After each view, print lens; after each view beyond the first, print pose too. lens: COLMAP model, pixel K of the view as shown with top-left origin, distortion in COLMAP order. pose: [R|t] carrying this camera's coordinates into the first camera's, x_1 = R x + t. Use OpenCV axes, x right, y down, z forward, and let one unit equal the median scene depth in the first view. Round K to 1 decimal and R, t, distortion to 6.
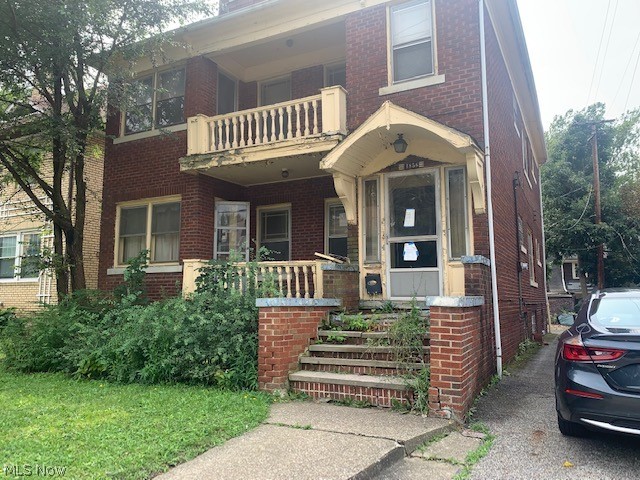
lens RADIAL K [[504.6, 0, 320.4], [0, 504.6, 233.4], [0, 0, 1]] dist [0.028950, -0.042093]
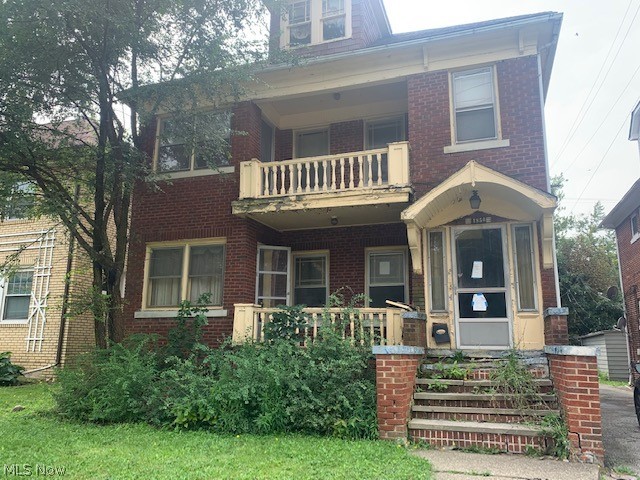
lens RADIAL K [[504.6, 0, 318.5], [0, 504.6, 244.2], [0, 0, 1]] dist [0.028950, -0.042093]
pose [[0.987959, 0.041428, 0.149068, -0.306055], [-0.030920, 0.996915, -0.072136, 0.002141], [-0.151597, 0.066658, 0.986192, 0.005554]]
